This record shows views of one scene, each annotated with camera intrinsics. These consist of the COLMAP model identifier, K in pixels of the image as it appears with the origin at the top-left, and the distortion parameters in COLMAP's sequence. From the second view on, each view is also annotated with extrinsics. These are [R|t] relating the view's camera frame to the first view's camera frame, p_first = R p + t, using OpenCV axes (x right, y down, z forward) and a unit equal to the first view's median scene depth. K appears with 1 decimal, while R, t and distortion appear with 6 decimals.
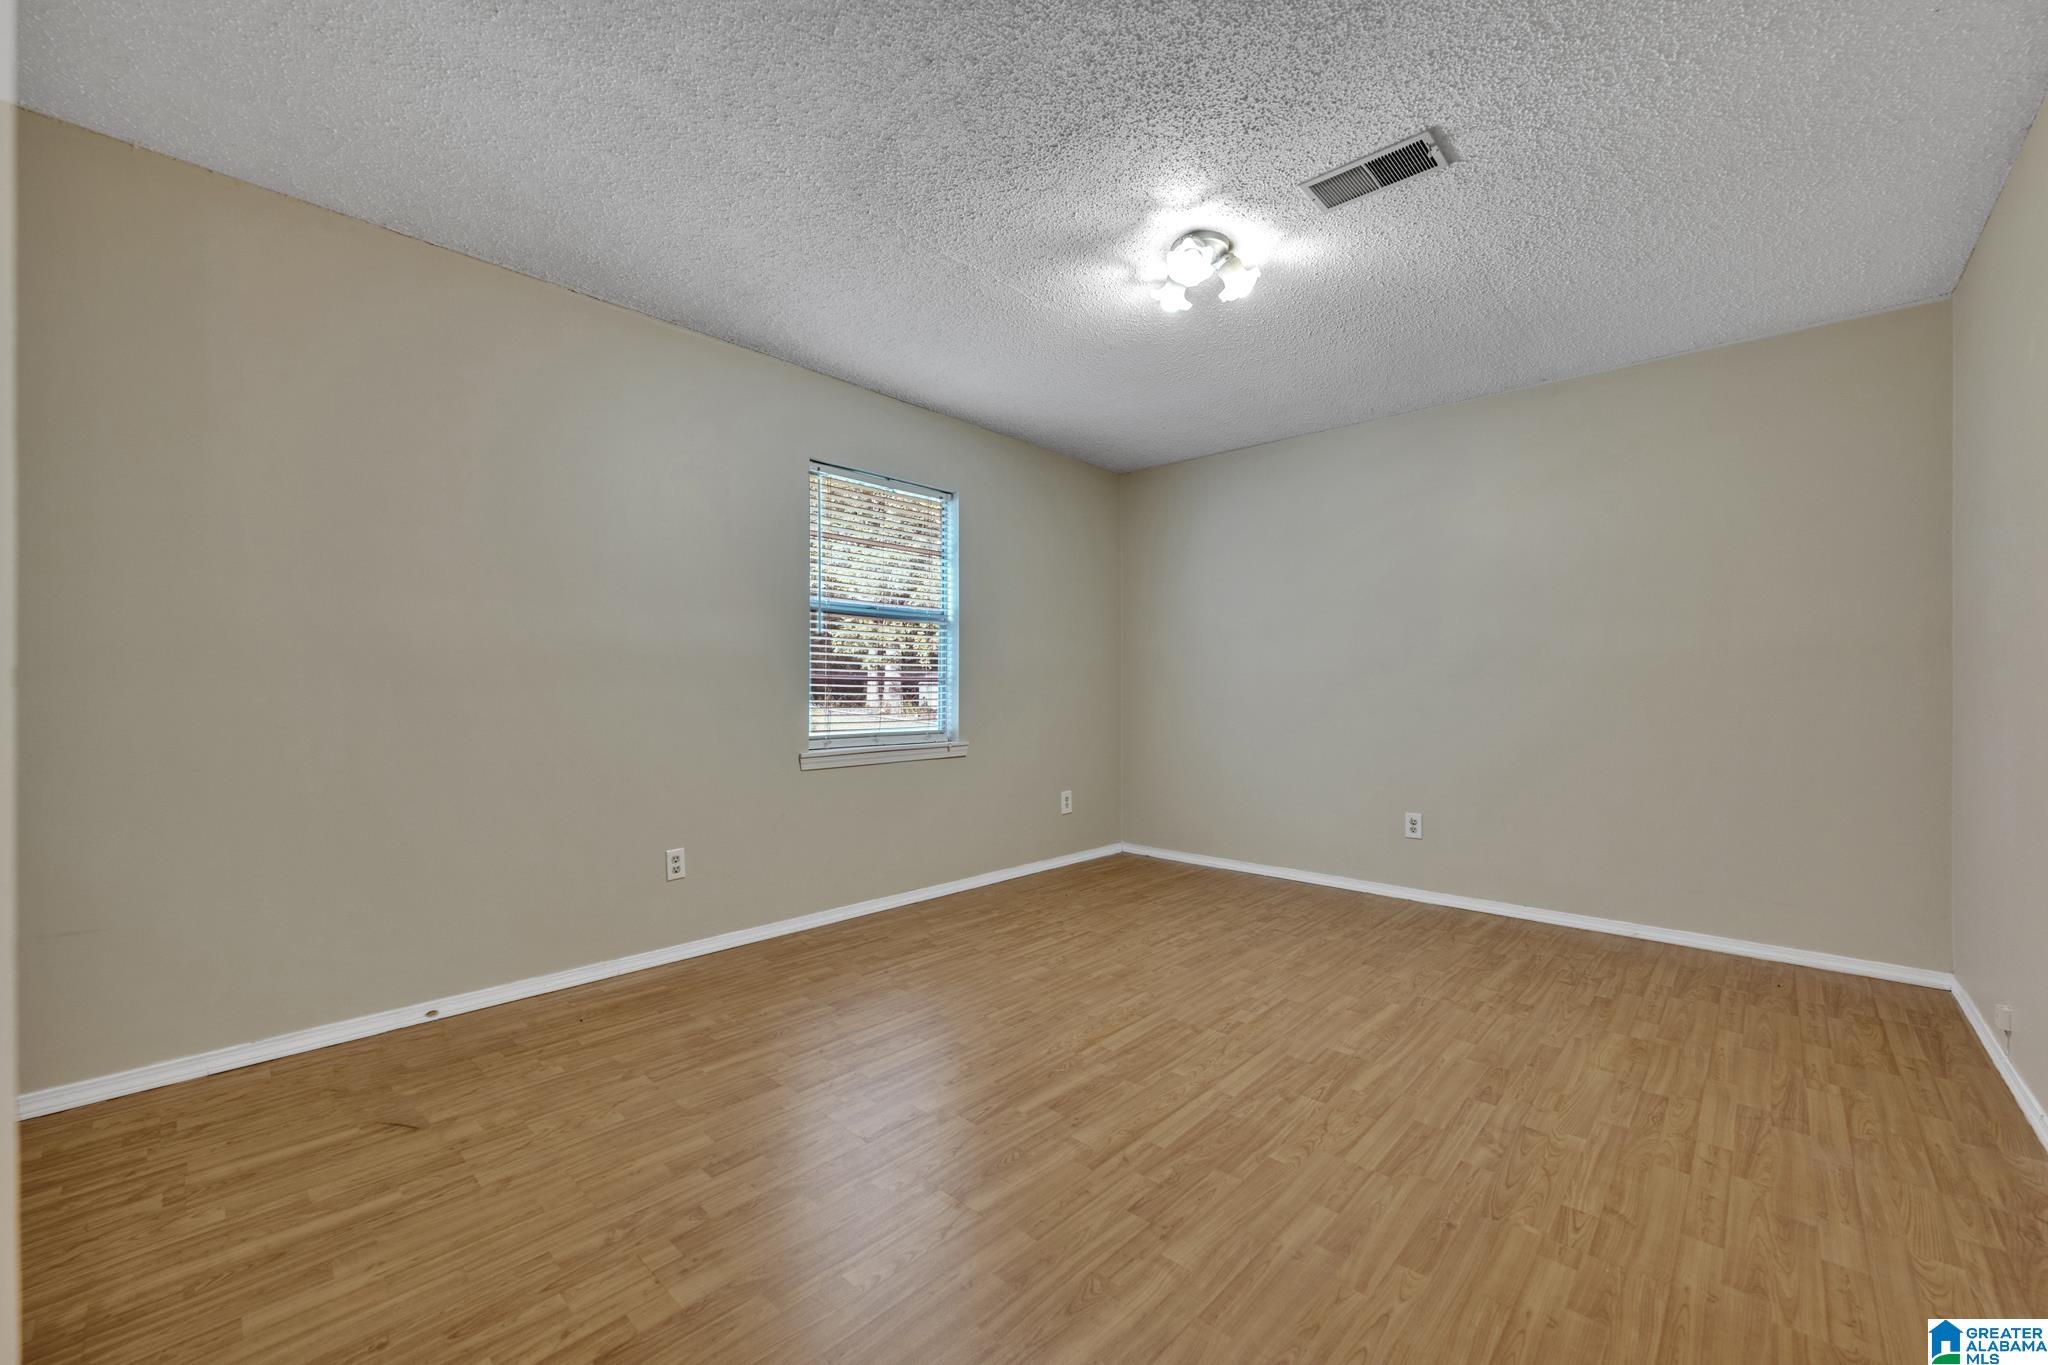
lens RADIAL K [[805.7, 0, 1025.0], [0, 805.7, 690.1], [0, 0, 1]] dist [-0.001233, -0.000117]
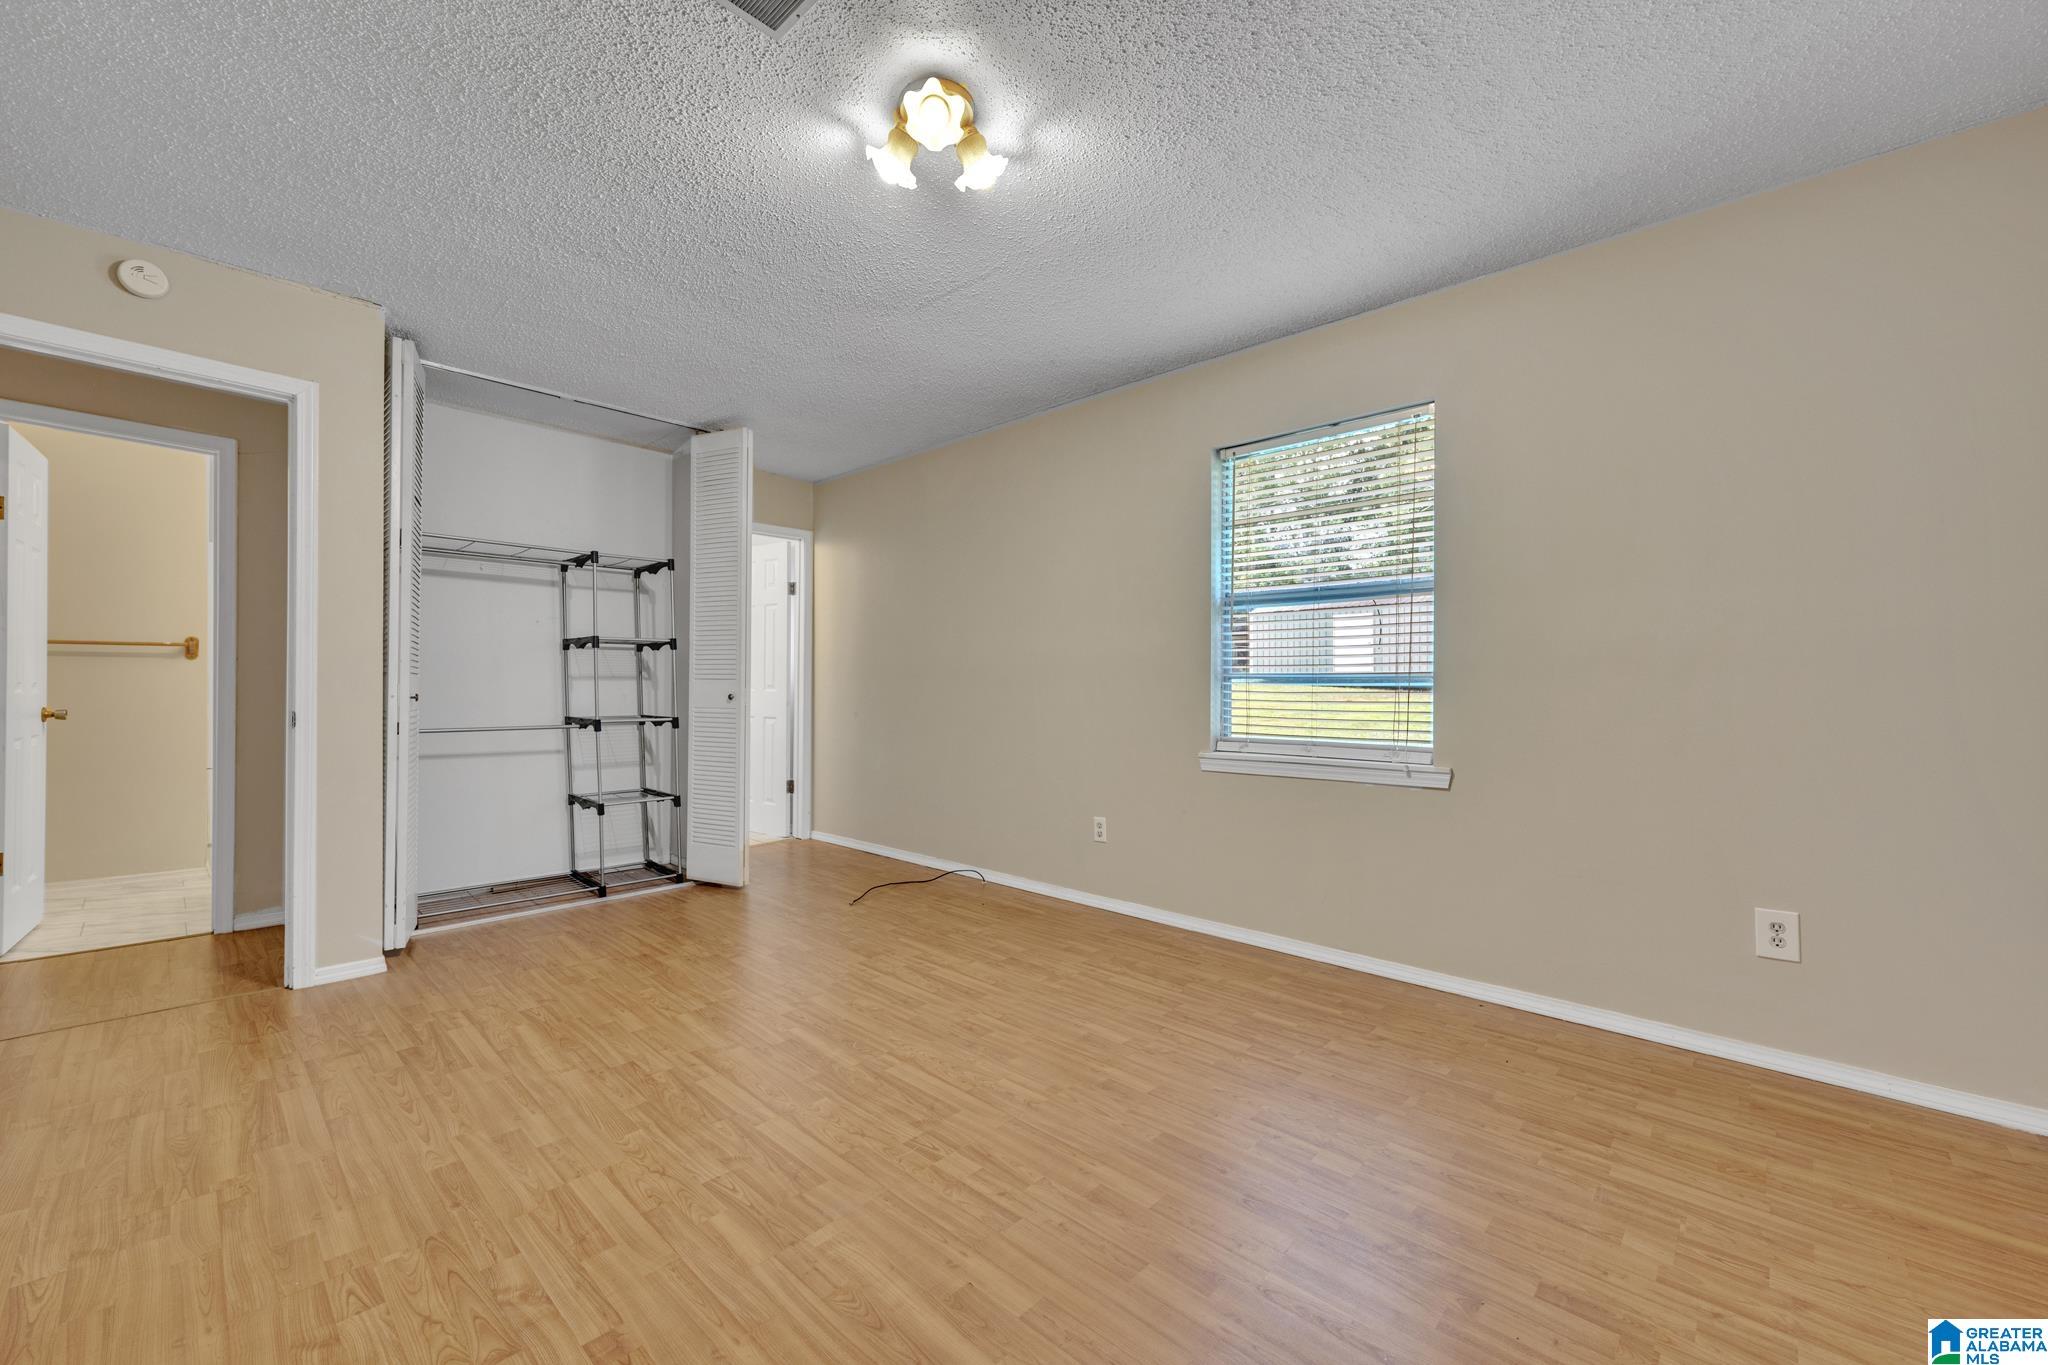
lens RADIAL K [[805.7, 0, 1025.0], [0, 805.7, 690.1], [0, 0, 1]] dist [-0.001233, -0.000117]
pose [[-0.000461, 0.001467, -0.999999, 0.976489], [-0.005759, 0.999982, 0.001470, 0.002070], [0.999983, 0.005760, -0.000453, 1.082396]]
